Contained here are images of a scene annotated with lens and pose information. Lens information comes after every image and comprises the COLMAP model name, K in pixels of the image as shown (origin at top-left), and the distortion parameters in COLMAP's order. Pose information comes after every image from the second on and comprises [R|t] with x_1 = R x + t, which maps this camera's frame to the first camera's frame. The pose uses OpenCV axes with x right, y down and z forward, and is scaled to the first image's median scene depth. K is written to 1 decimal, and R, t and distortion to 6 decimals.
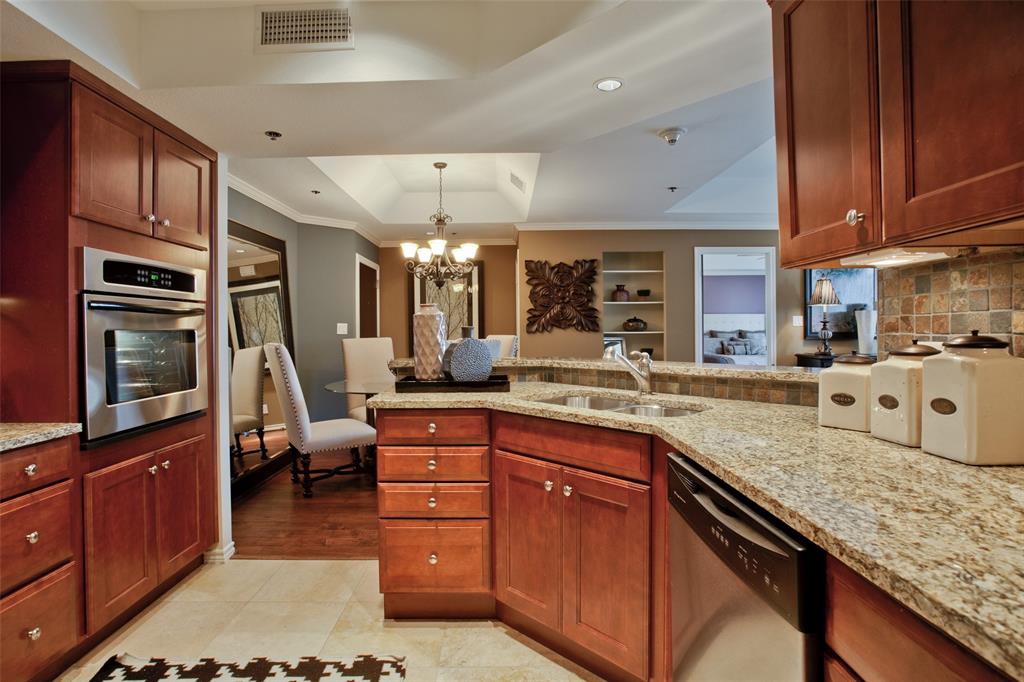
lens RADIAL K [[522.7, 0, 494.0], [0, 522.7, 331.0], [0, 0, 1]] dist [-0.050997, 0.021195]
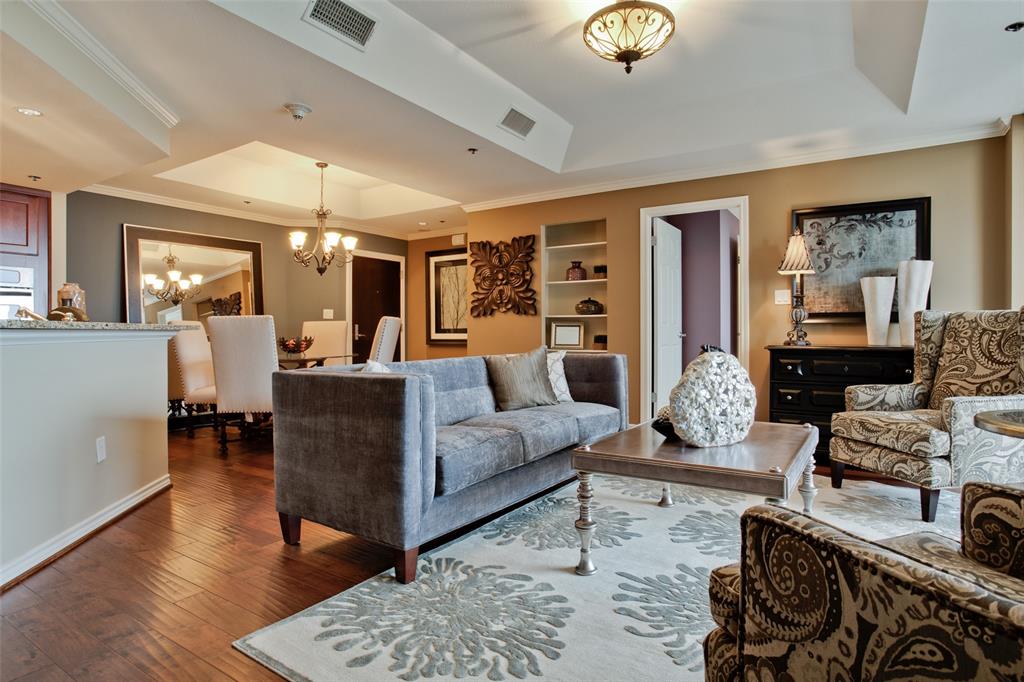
lens RADIAL K [[558.8, 0, 506.3], [0, 558.8, 332.7], [0, 0, 1]] dist [-0.056743, 0.035956]
pose [[0.842723, 0.007490, -0.538296, 1.489156], [-0.005116, 0.999969, 0.005905, 0.058281], [0.538324, -0.002223, 0.842735, 0.352505]]
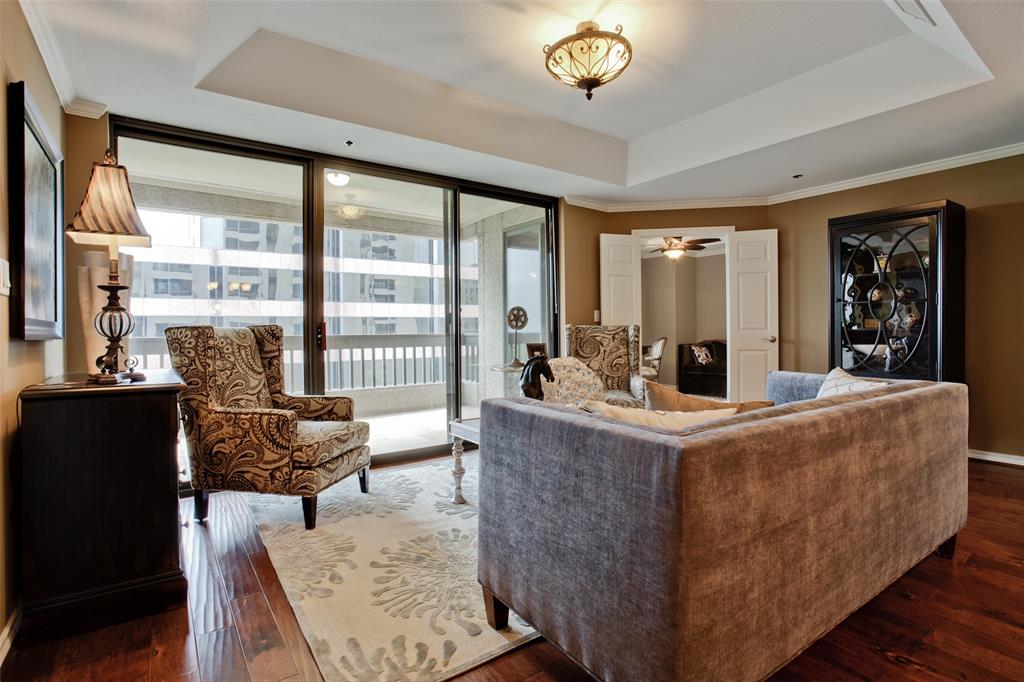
lens RADIAL K [[499.5, 0, 508.7], [0, 499.5, 331.9], [0, 0, 1]] dist [-0.061381, 0.022461]
pose [[-0.594335, 0.009860, 0.804157, 0.448538], [0.014624, 0.999892, -0.001452, 0.035656], [-0.804085, 0.010897, -0.594415, 2.038097]]
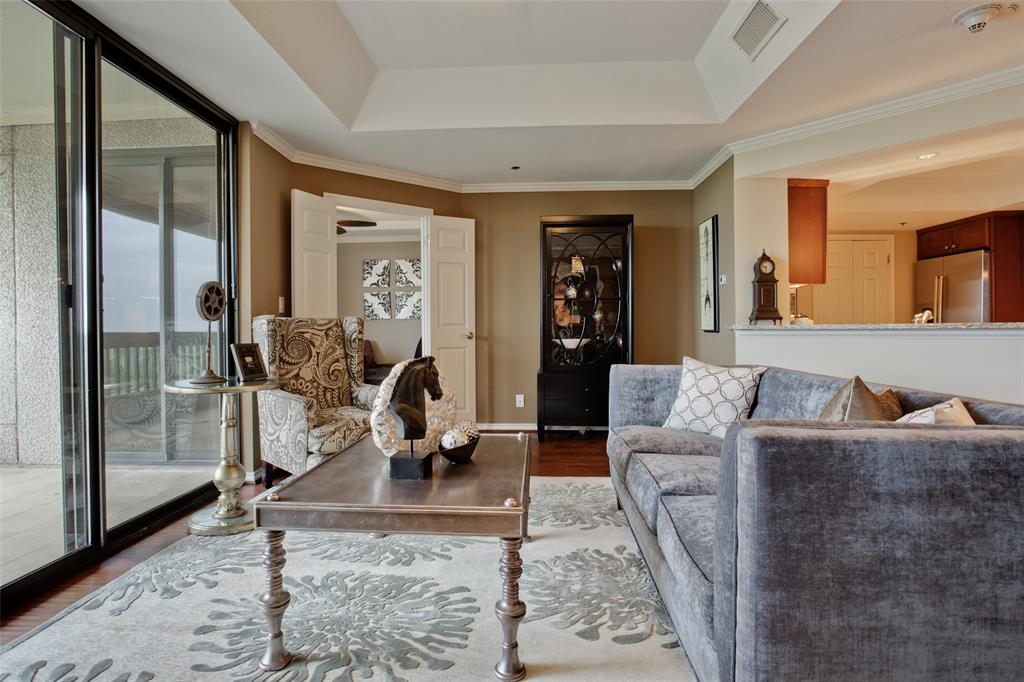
lens RADIAL K [[537.0, 0, 500.6], [0, 537.0, 328.1], [0, 0, 1]] dist [-0.067675, 0.029625]
pose [[-0.998762, 0.014331, 0.047629, 1.132792], [0.014376, 0.999896, 0.000620, 0.048281], [-0.047615, 0.001304, -0.998865, 2.030502]]
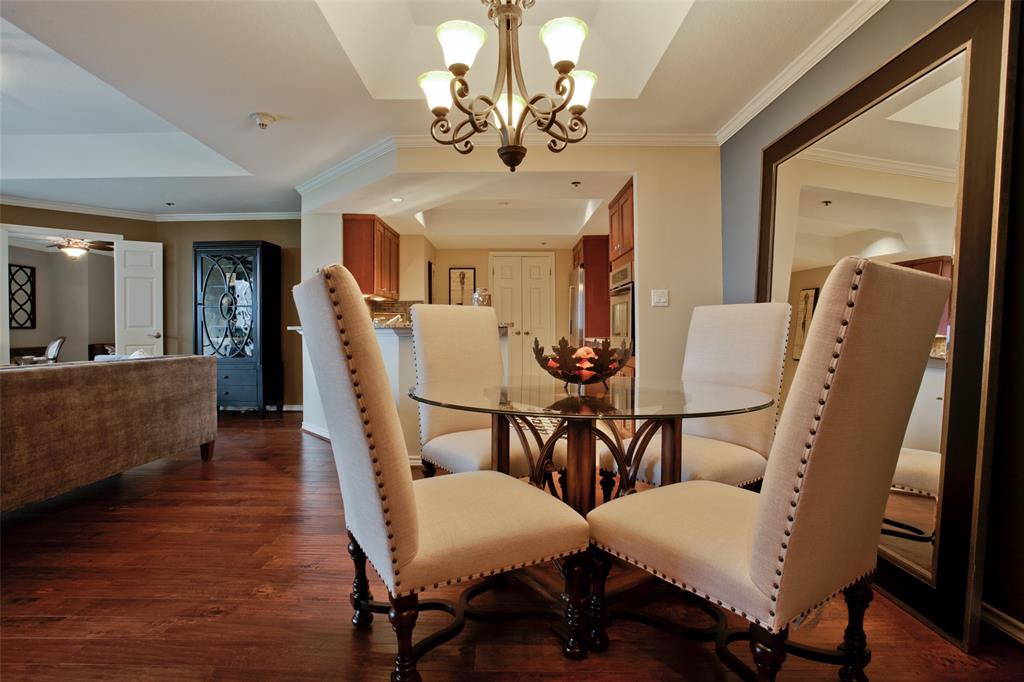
lens RADIAL K [[499.5, 0, 508.7], [0, 499.5, 331.9], [0, 0, 1]] dist [-0.061381, 0.022461]
pose [[-0.999479, 0.017758, -0.026953, -0.145785], [0.017584, 0.999823, 0.006663, 0.071192], [0.027066, 0.006185, -0.999615, 2.343373]]
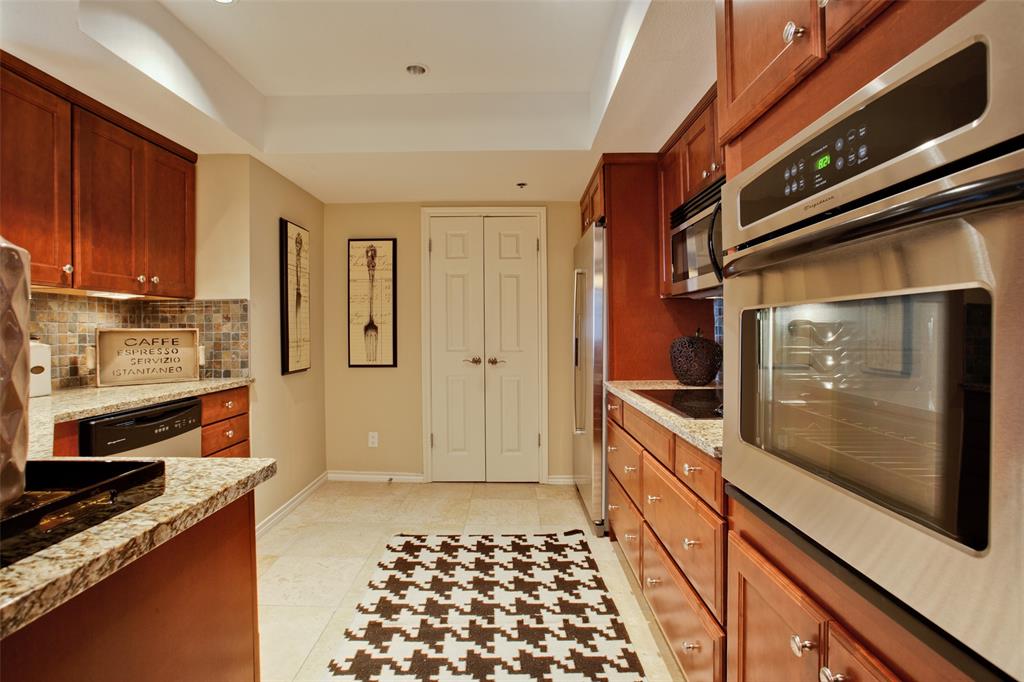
lens RADIAL K [[507.6, 0, 511.3], [0, 507.6, 331.1], [0, 0, 1]] dist [-0.055057, 0.025150]
pose [[-0.999820, 0.018195, -0.005408, -0.356744], [0.018179, 0.999830, 0.003035, 0.010200], [0.005463, 0.002936, -0.999981, 1.123151]]
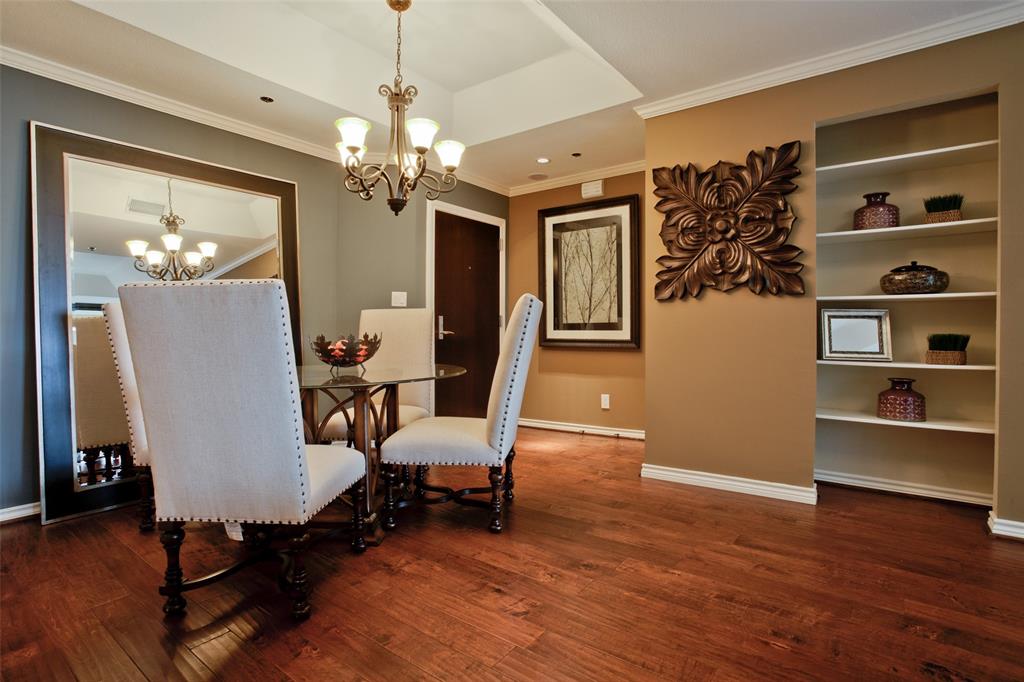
lens RADIAL K [[507.6, 0, 511.3], [0, 507.6, 331.1], [0, 0, 1]] dist [-0.055057, 0.025150]
pose [[0.810722, 0.012171, -0.585305, 0.552420], [-0.009139, 0.999925, 0.008134, 0.071604], [0.585361, -0.001245, 0.810772, 1.059682]]
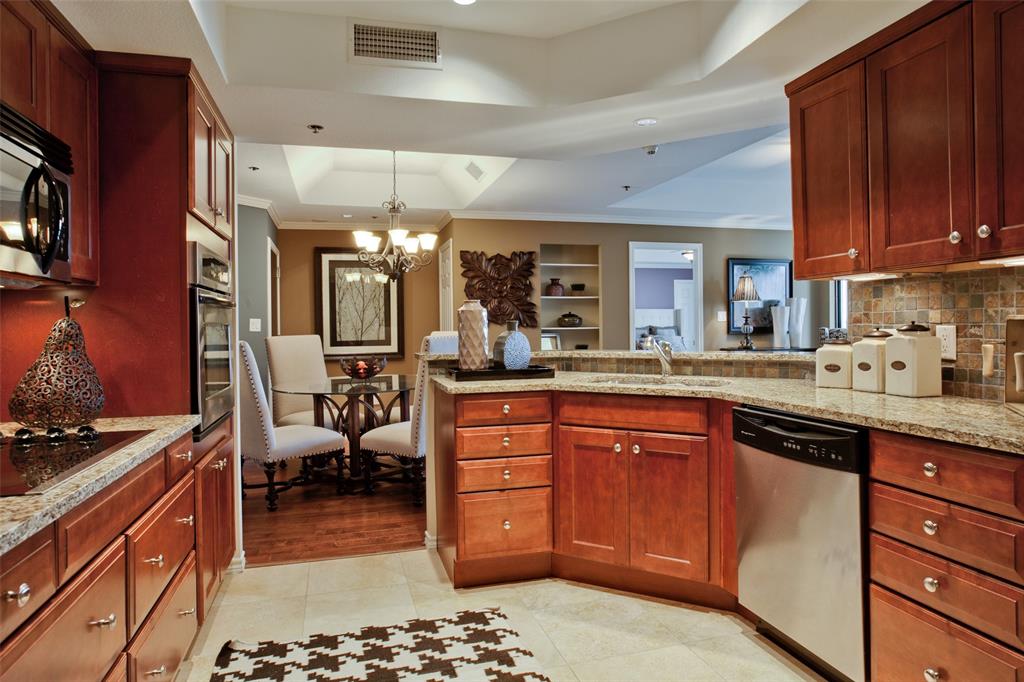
lens RADIAL K [[649.0, 0, 515.8], [0, 649.0, 327.8], [0, 0, 1]] dist [-0.017445, 0.001070]
pose [[0.959399, -0.003723, 0.282028, -0.375389], [0.004245, 0.999990, -0.001239, 0.007016], [-0.282021, 0.002386, 0.959405, -0.279975]]
